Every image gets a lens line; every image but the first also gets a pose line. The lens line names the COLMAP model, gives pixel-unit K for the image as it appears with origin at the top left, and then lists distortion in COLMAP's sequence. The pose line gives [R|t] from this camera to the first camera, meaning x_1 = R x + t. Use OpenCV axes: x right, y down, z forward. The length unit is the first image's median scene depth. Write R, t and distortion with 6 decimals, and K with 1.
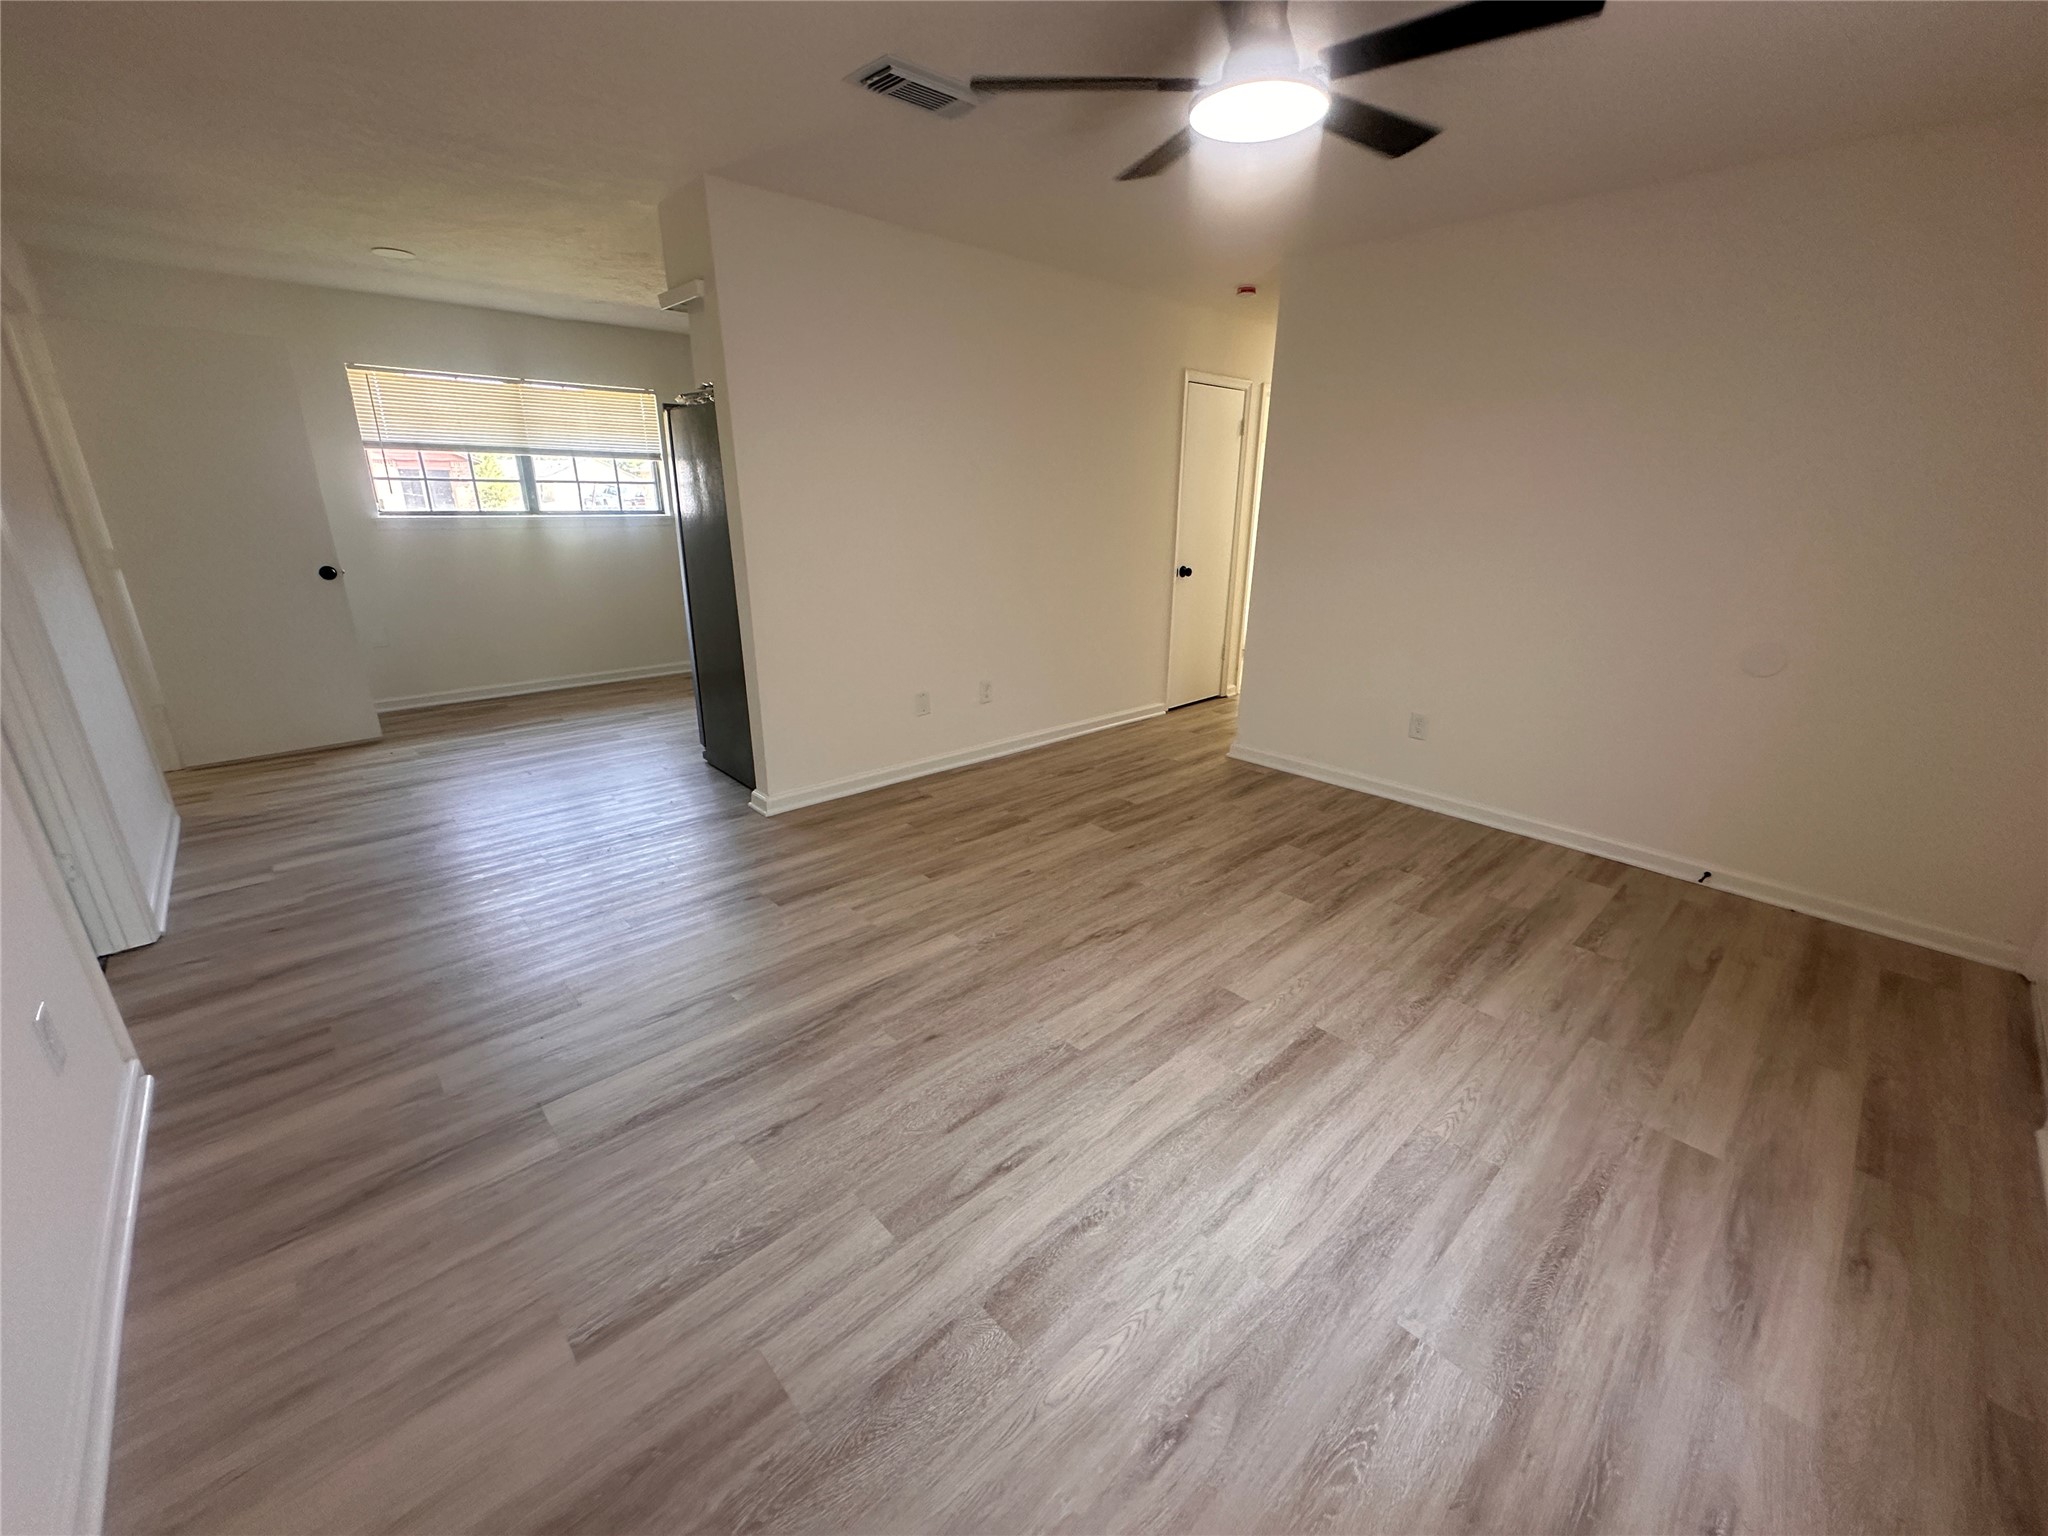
lens RADIAL K [[817.4, 0, 1024.0], [0, 817.4, 768.0], [0, 0, 1]] dist [-0.003043, -0.000087]
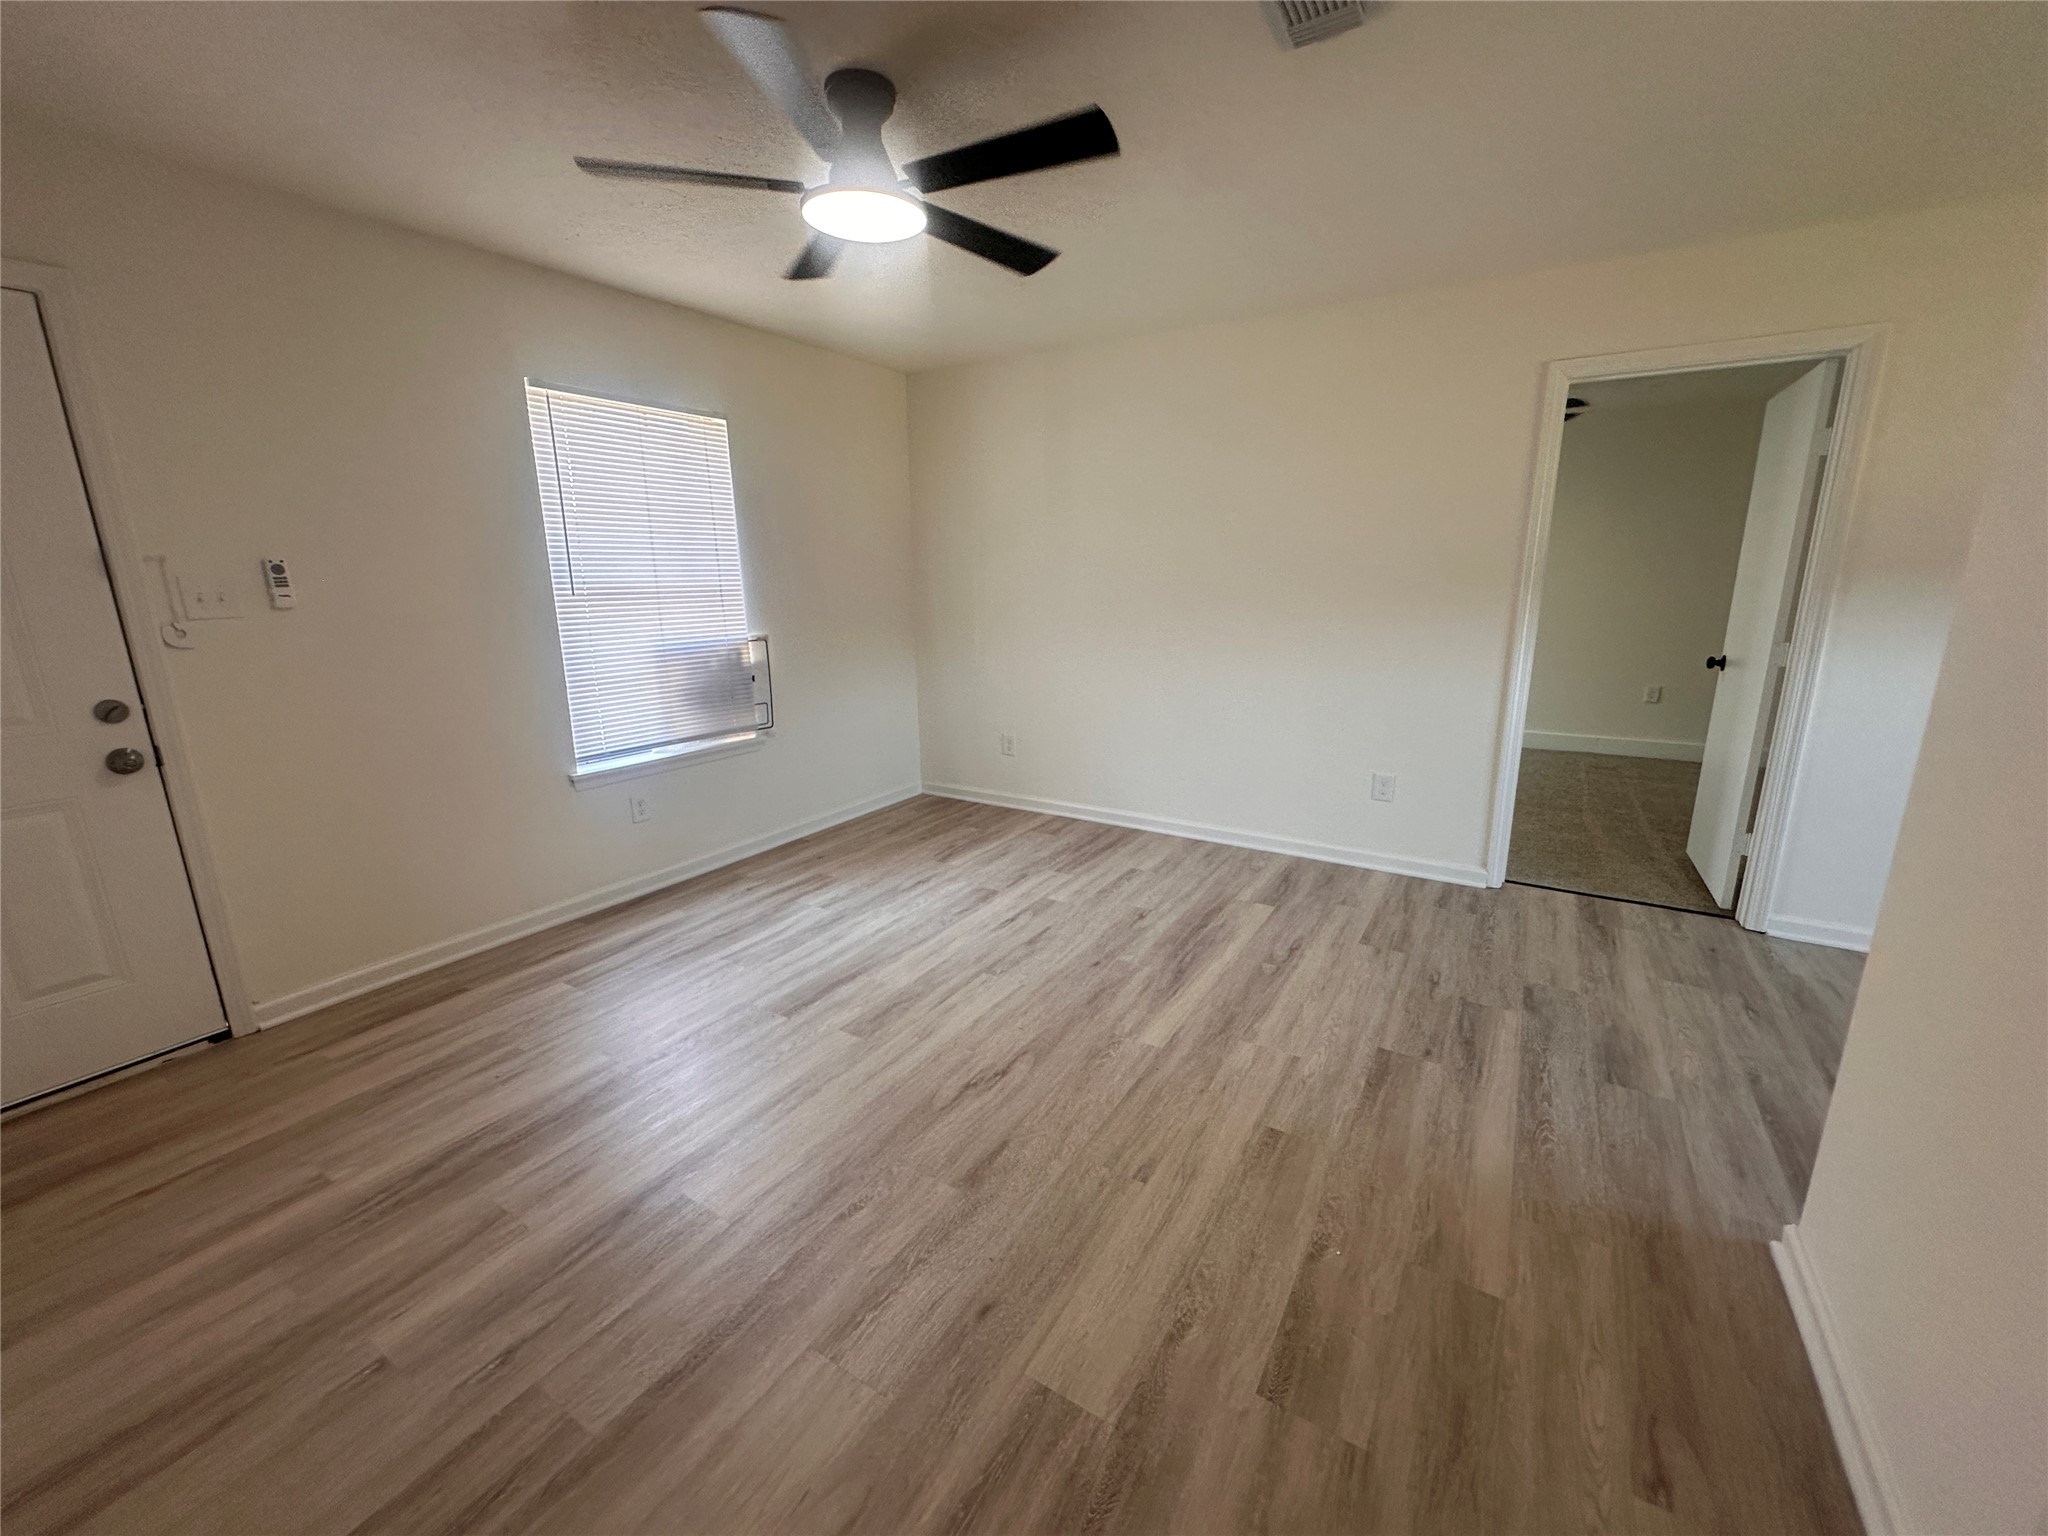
lens RADIAL K [[817.4, 0, 1024.0], [0, 817.4, 768.0], [0, 0, 1]] dist [-0.003043, -0.000087]
pose [[-0.964319, 0.054270, -0.259119, 0.304979], [-0.091985, 0.849101, 0.520160, -0.578934], [0.248248, 0.525435, -0.813813, 1.759188]]
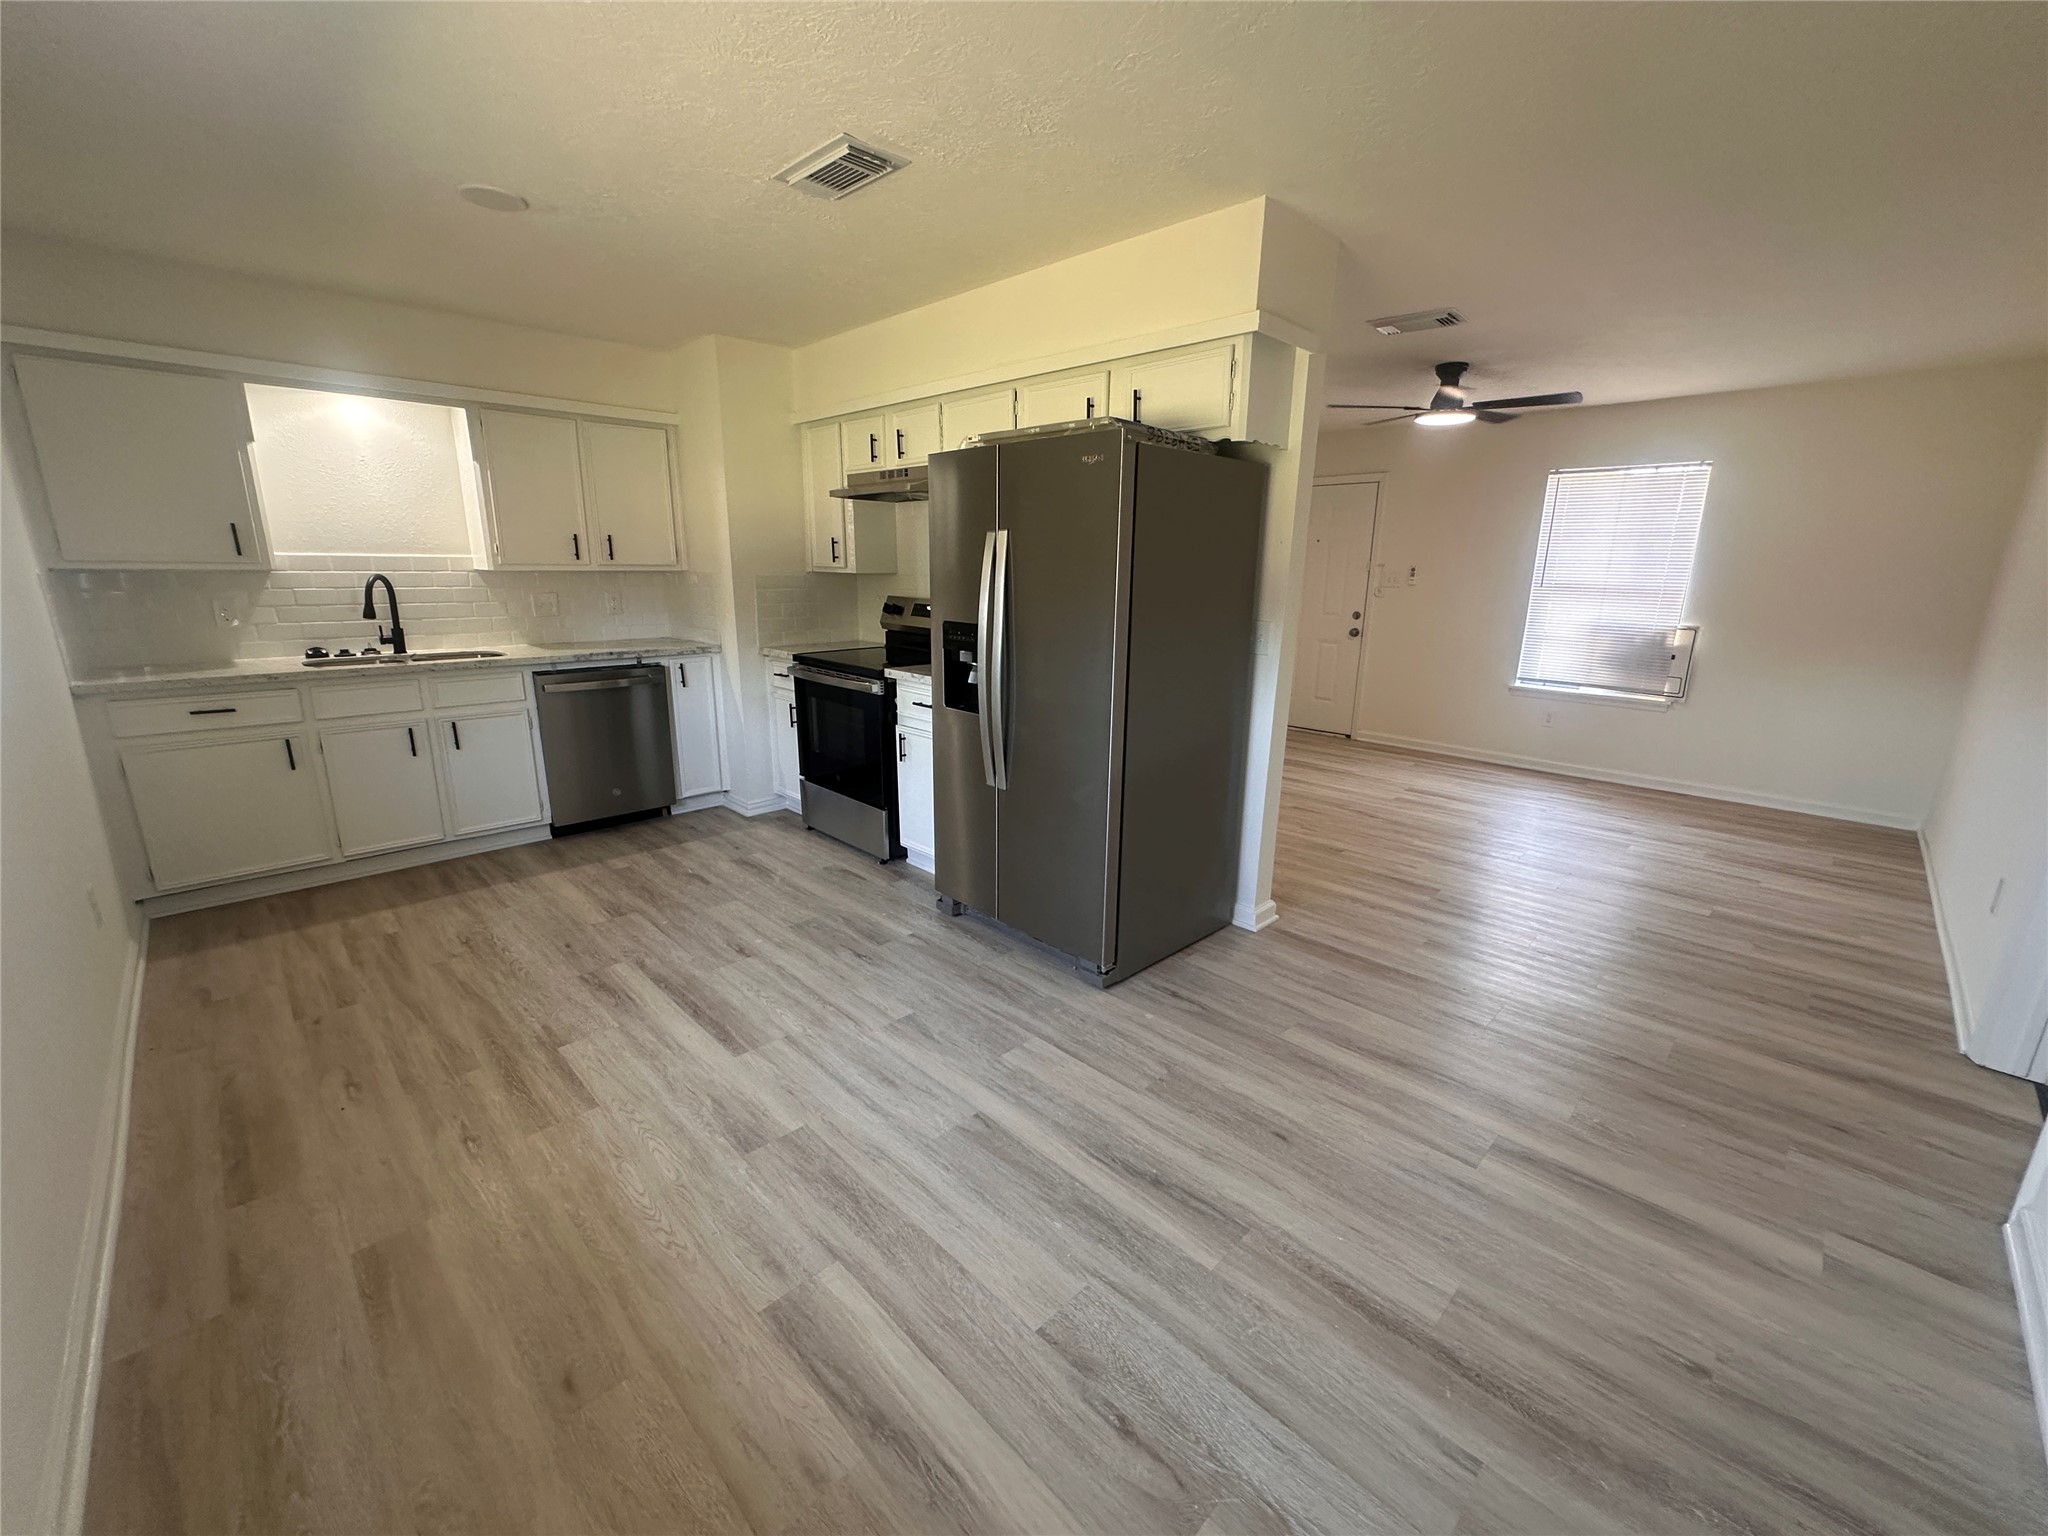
lens RADIAL K [[817.4, 0, 1024.0], [0, 817.4, 768.0], [0, 0, 1]] dist [-0.003043, -0.000087]
pose [[-0.033357, -0.256224, 0.966042, -1.785481], [0.307574, 0.917039, 0.253848, -0.645460], [-0.950939, 0.305597, 0.048219, 1.832538]]
